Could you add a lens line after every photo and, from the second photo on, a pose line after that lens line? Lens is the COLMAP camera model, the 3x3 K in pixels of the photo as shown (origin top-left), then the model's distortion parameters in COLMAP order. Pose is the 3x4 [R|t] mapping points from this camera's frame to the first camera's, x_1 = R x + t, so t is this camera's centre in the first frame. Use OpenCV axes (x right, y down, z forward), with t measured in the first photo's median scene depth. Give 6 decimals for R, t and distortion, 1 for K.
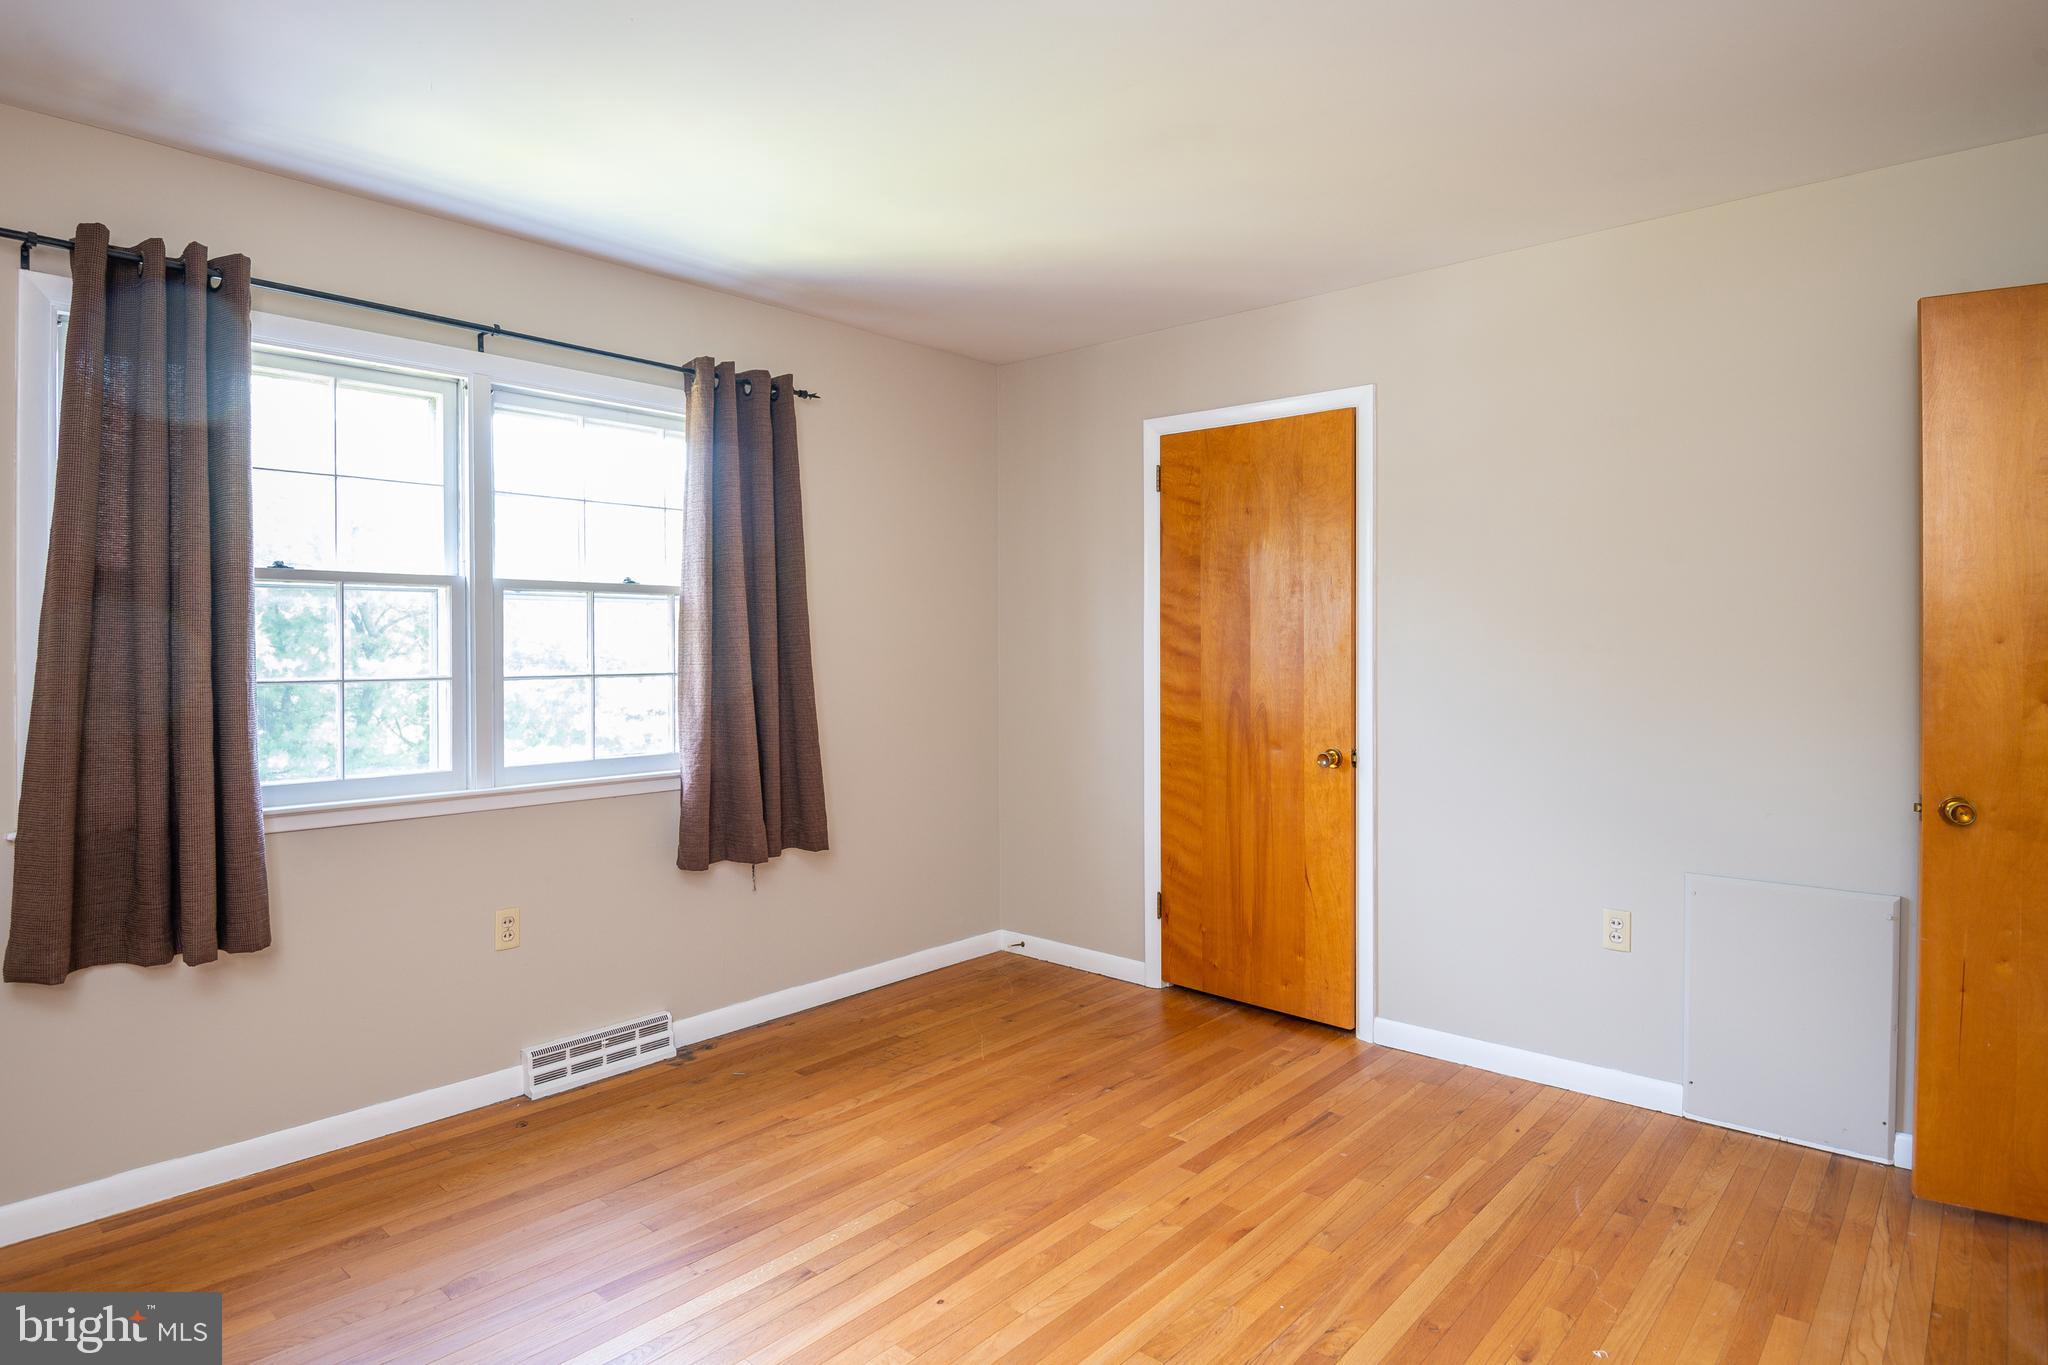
lens RADIAL K [[1113.2, 0, 995.4], [0, 1113.2, 646.4], [0, 0, 1]] dist [-0.000619, -0.018285]
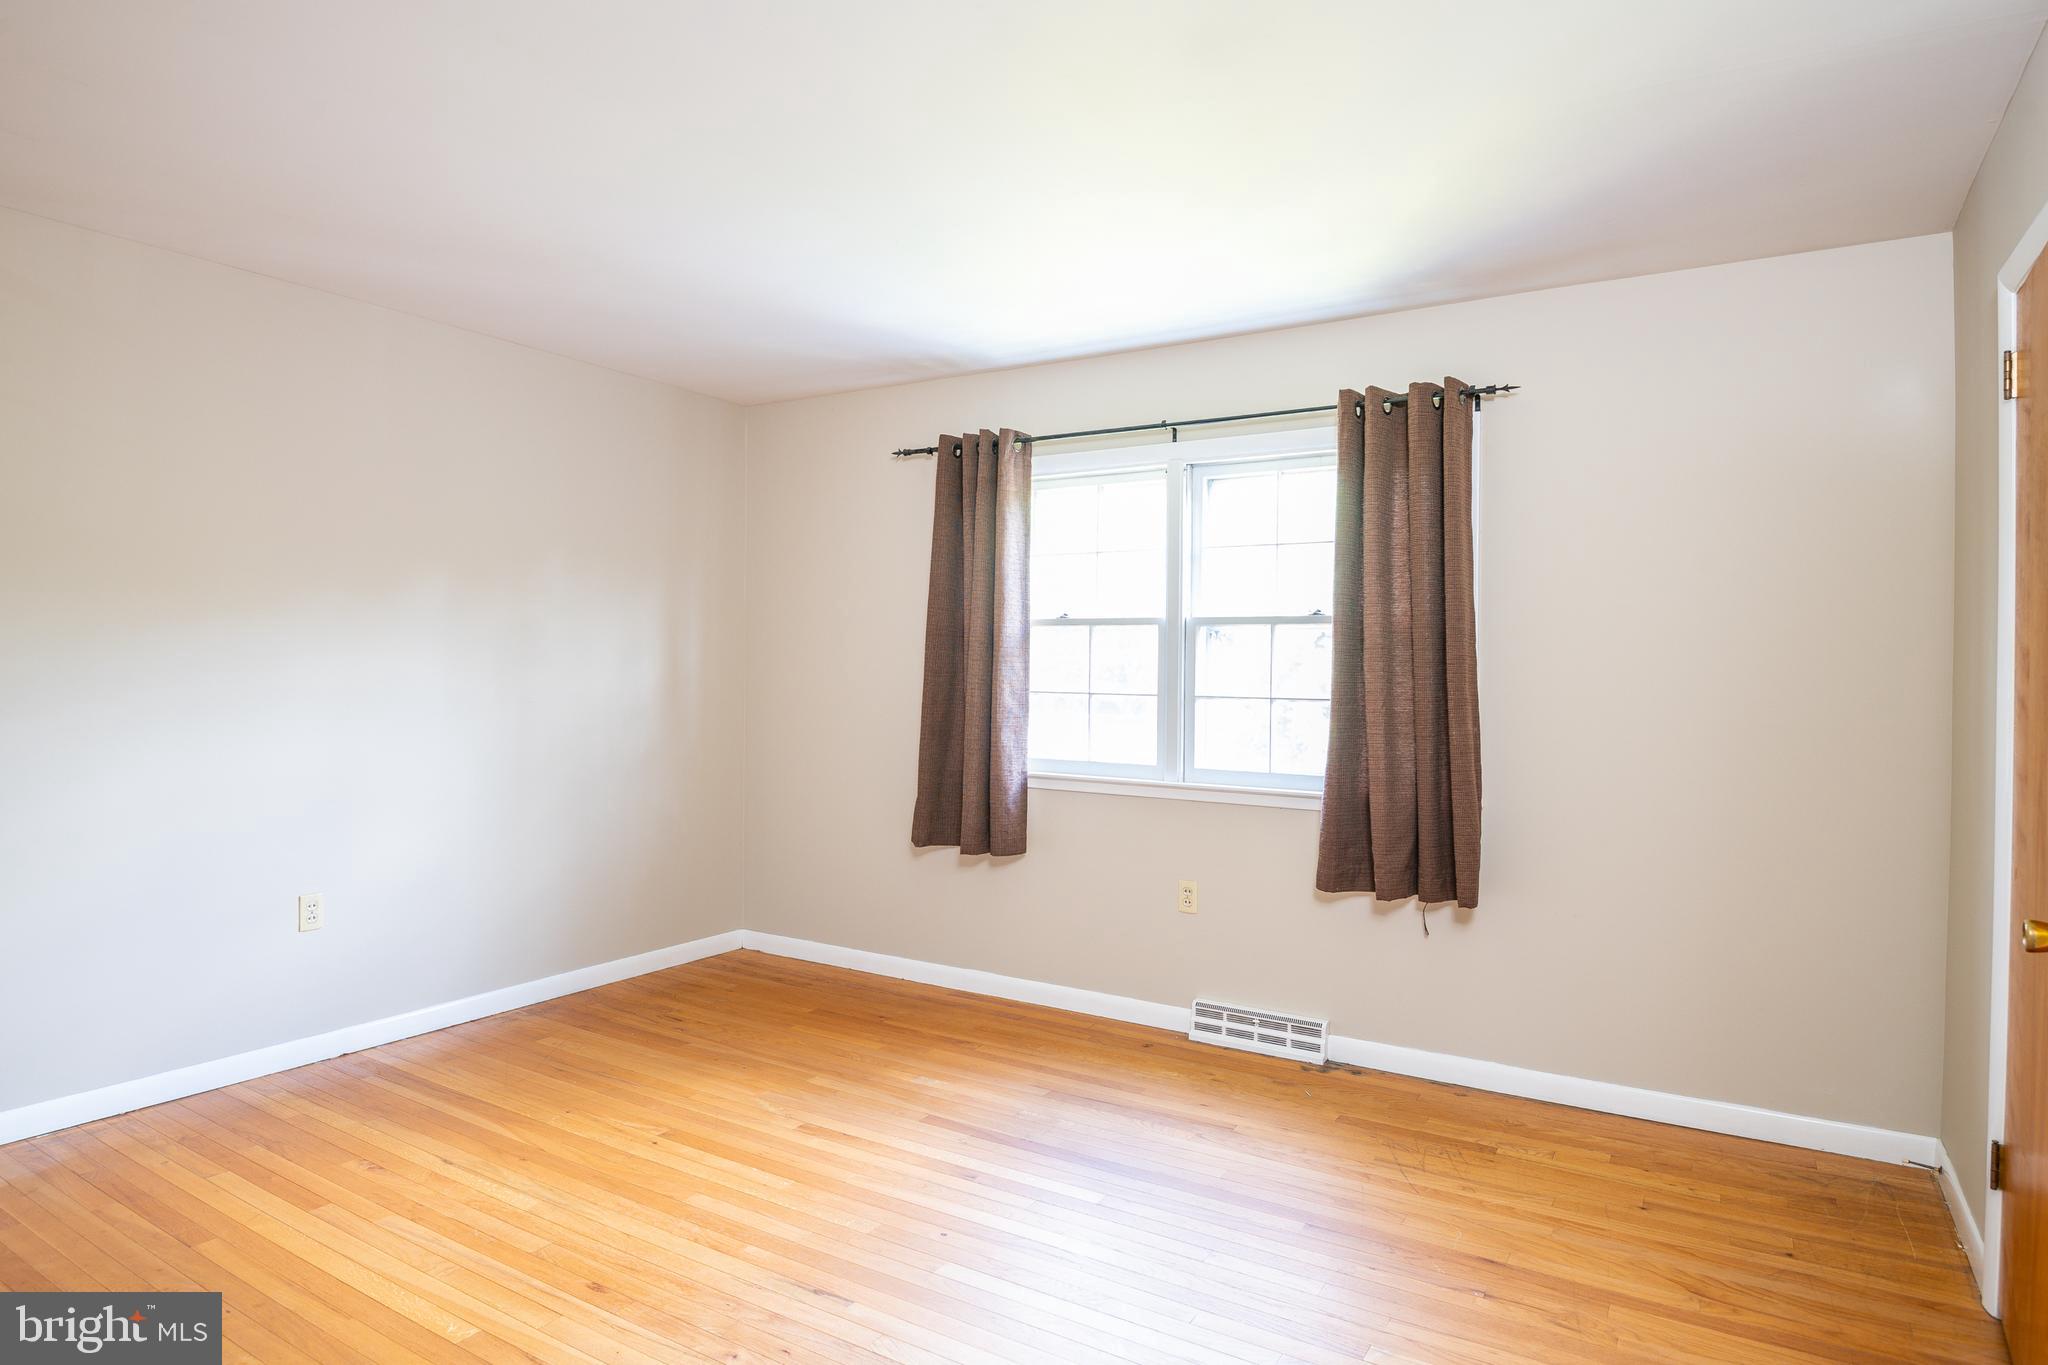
lens RADIAL K [[1092.4, 0, 1007.5], [0, 1092.4, 662.0], [0, 0, 1]] dist [0.006066, -0.022348]
pose [[0.211255, 0.005688, -0.977415, 0.676221], [-0.011611, 0.999927, 0.003310, -0.011359], [0.977362, 0.010650, 0.211305, 0.506207]]
